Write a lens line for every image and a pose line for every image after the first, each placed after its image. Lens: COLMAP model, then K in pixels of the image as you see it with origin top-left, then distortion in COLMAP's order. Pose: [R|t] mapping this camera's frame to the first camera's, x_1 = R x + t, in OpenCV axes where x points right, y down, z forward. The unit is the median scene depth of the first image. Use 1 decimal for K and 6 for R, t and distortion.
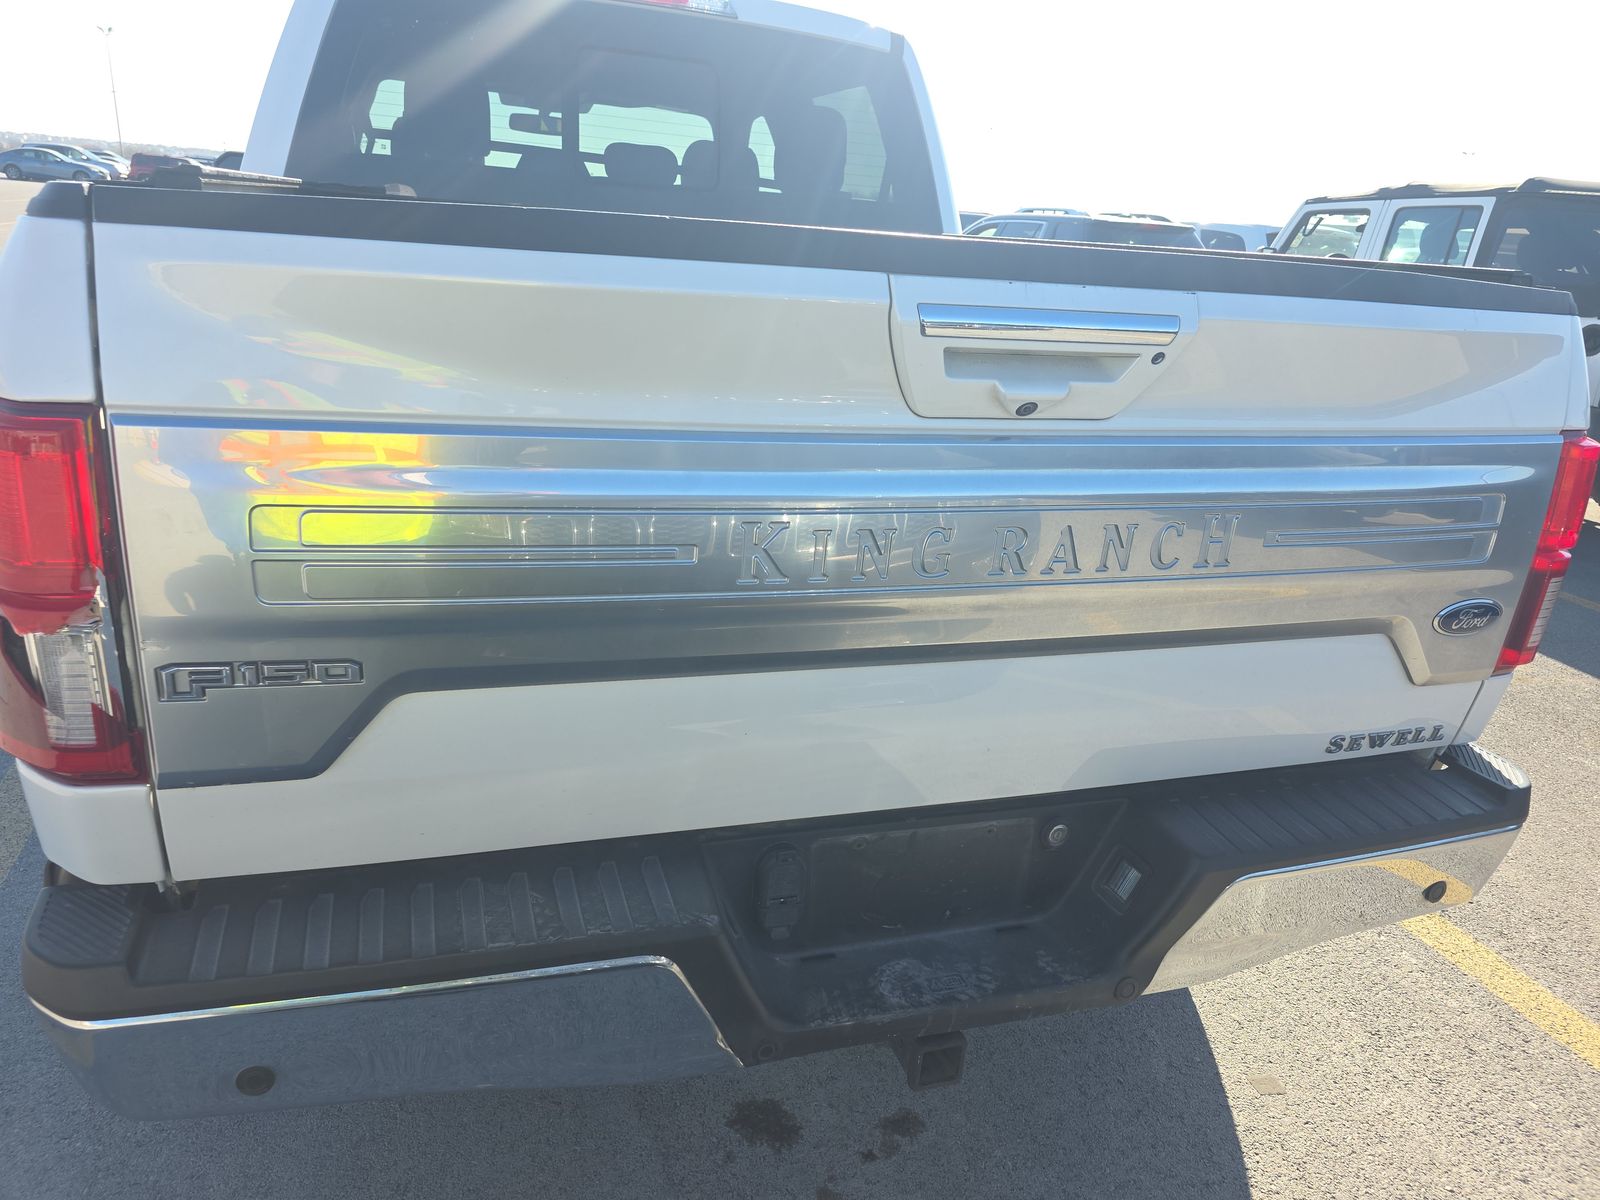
lens RADIAL K [[1086.8, 0, 788.5], [0, 1086.8, 600.9], [0, 0, 1]] dist [0.032065, -0.029917]
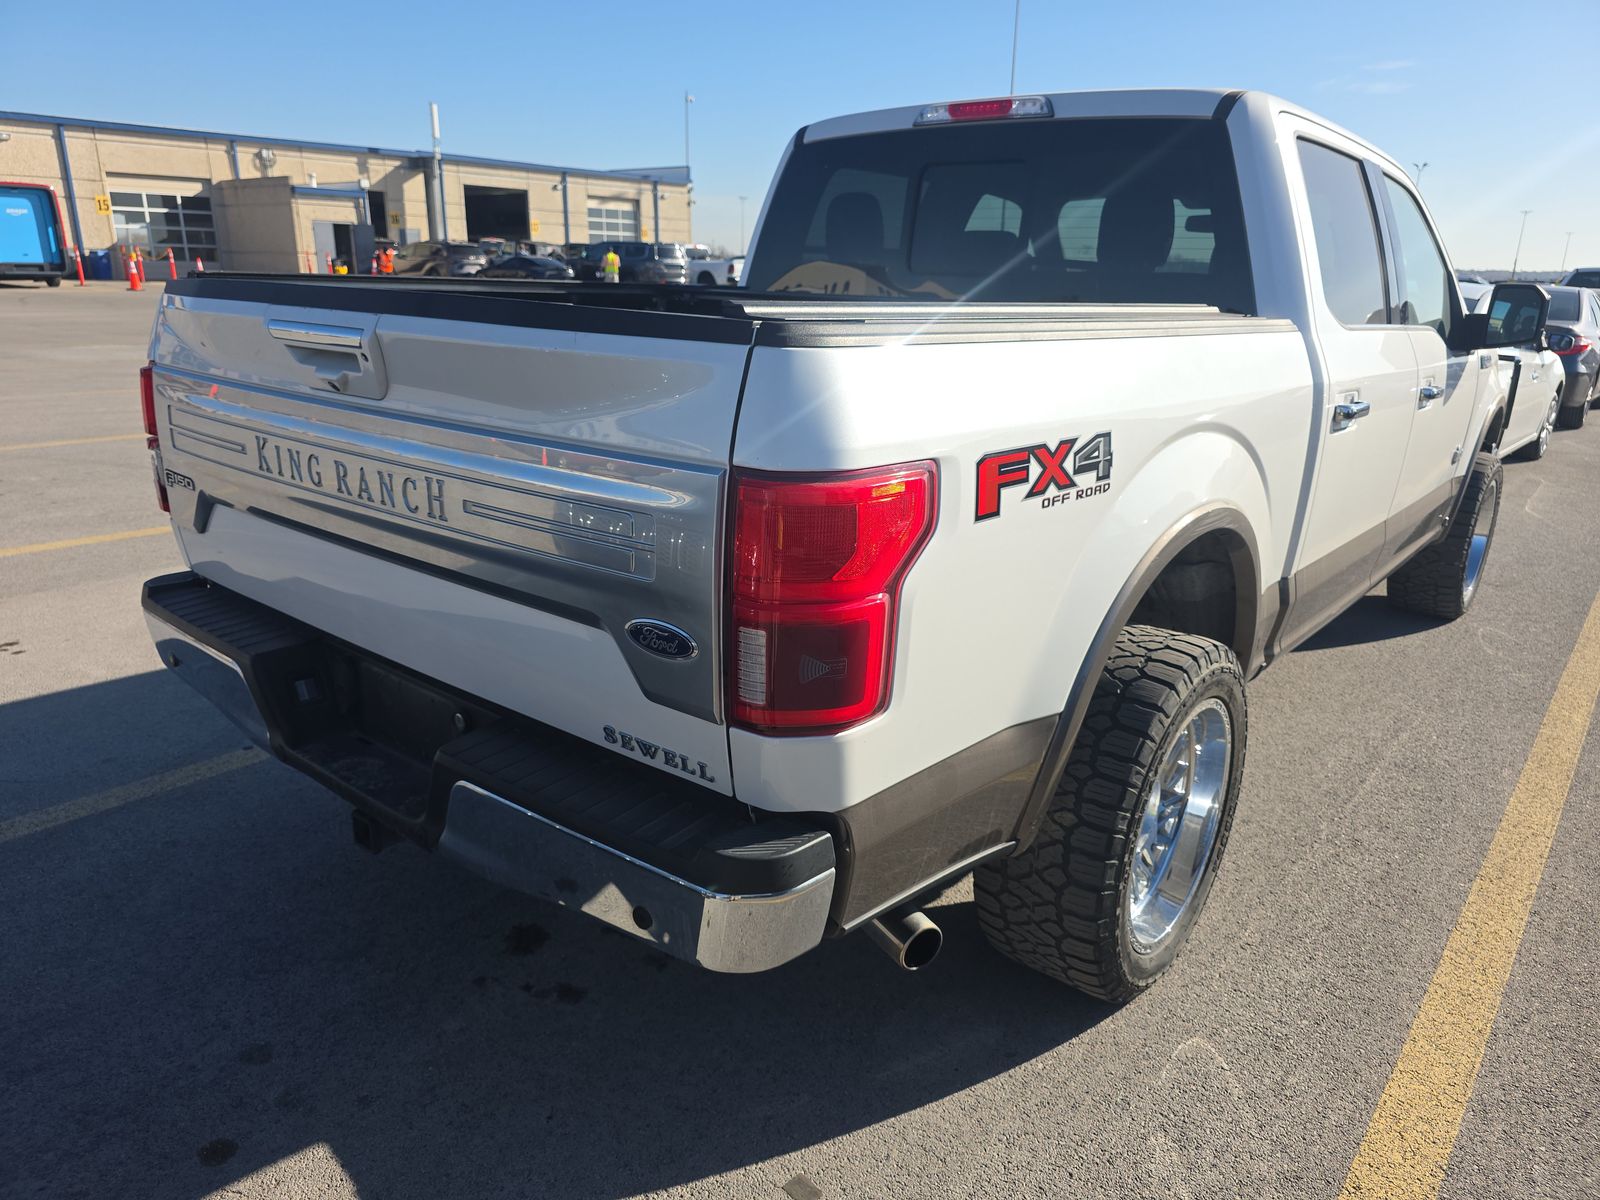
lens RADIAL K [[1086.8, 0, 794.8], [0, 1086.8, 609.7], [0, 0, 1]] dist [0.032065, -0.029917]
pose [[0.537626, 0.193210, -0.820748, 0.741540], [-0.269153, 0.961793, 0.050106, -0.046236], [0.799071, 0.193968, 0.569088, 0.258146]]
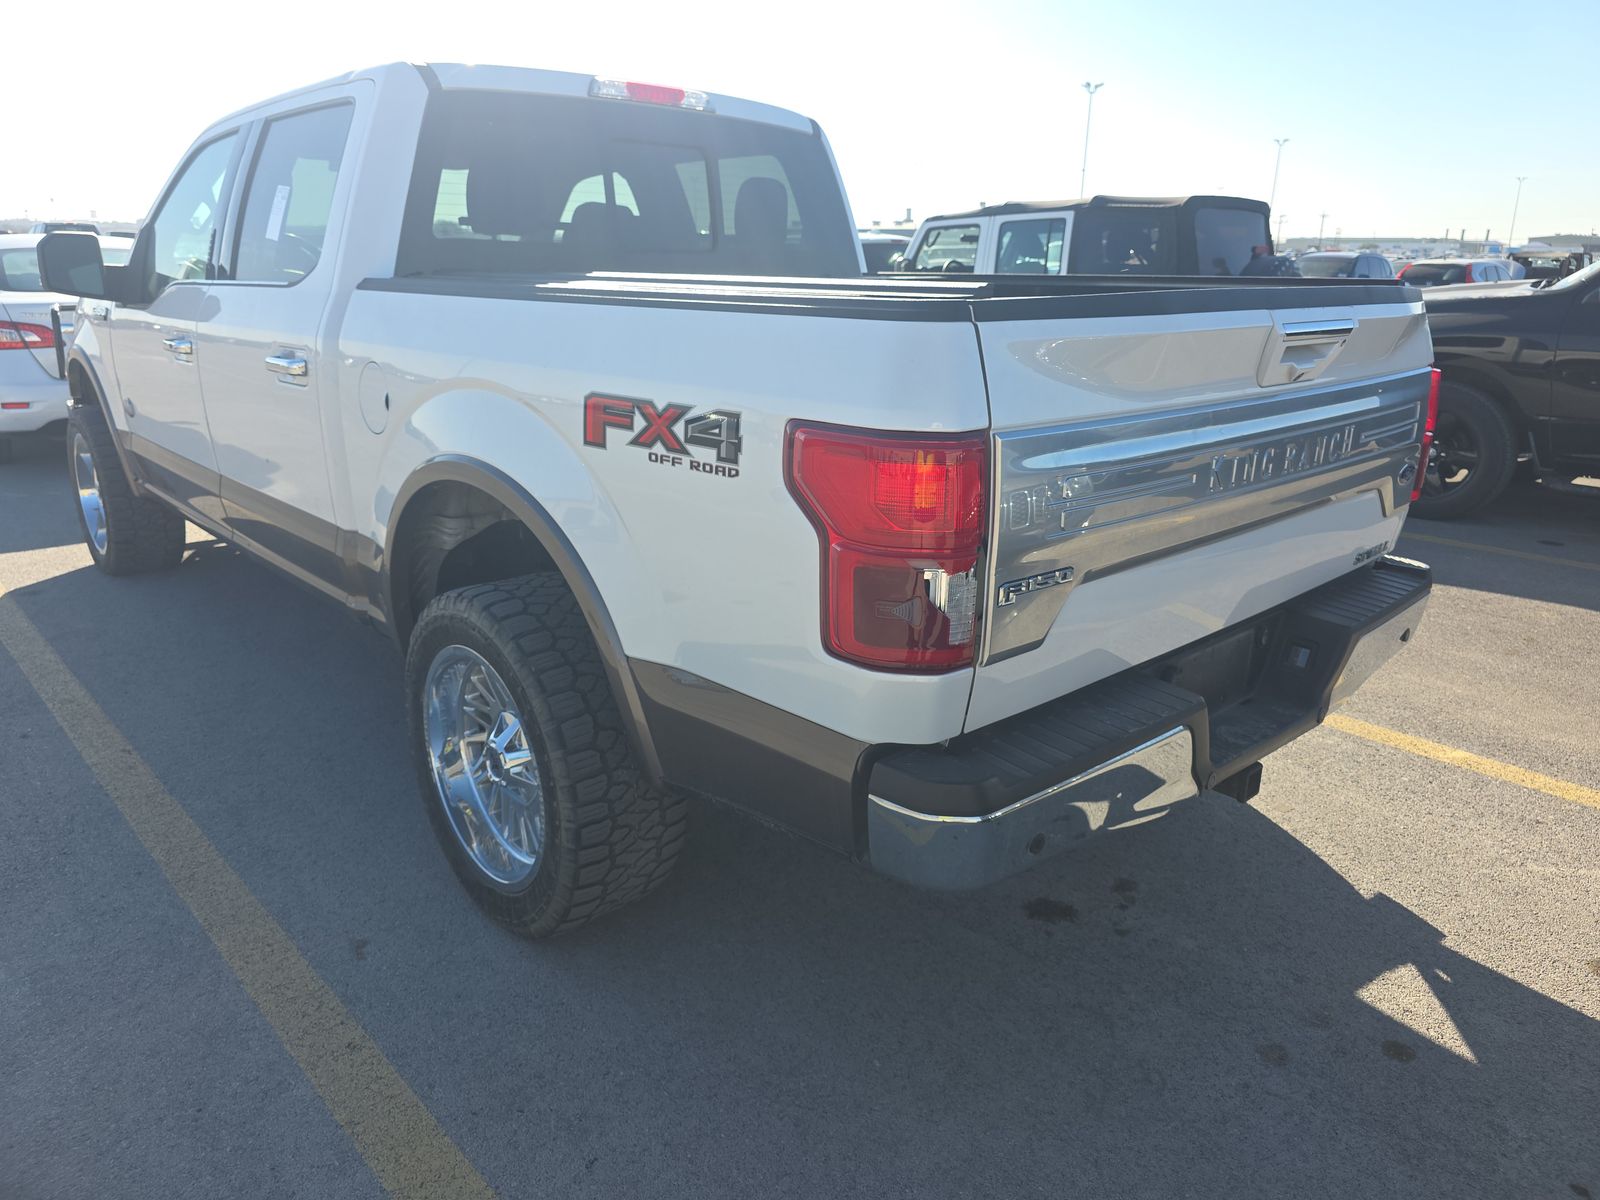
lens RADIAL K [[1086.8, 0, 802.9], [0, 1086.8, 587.9], [0, 0, 1]] dist [0.032065, -0.029917]
pose [[0.908893, -0.178575, 0.376861, -0.482198], [0.188356, 0.982038, 0.011069, -0.003318], [-0.372069, 0.060923, 0.926204, -0.131103]]
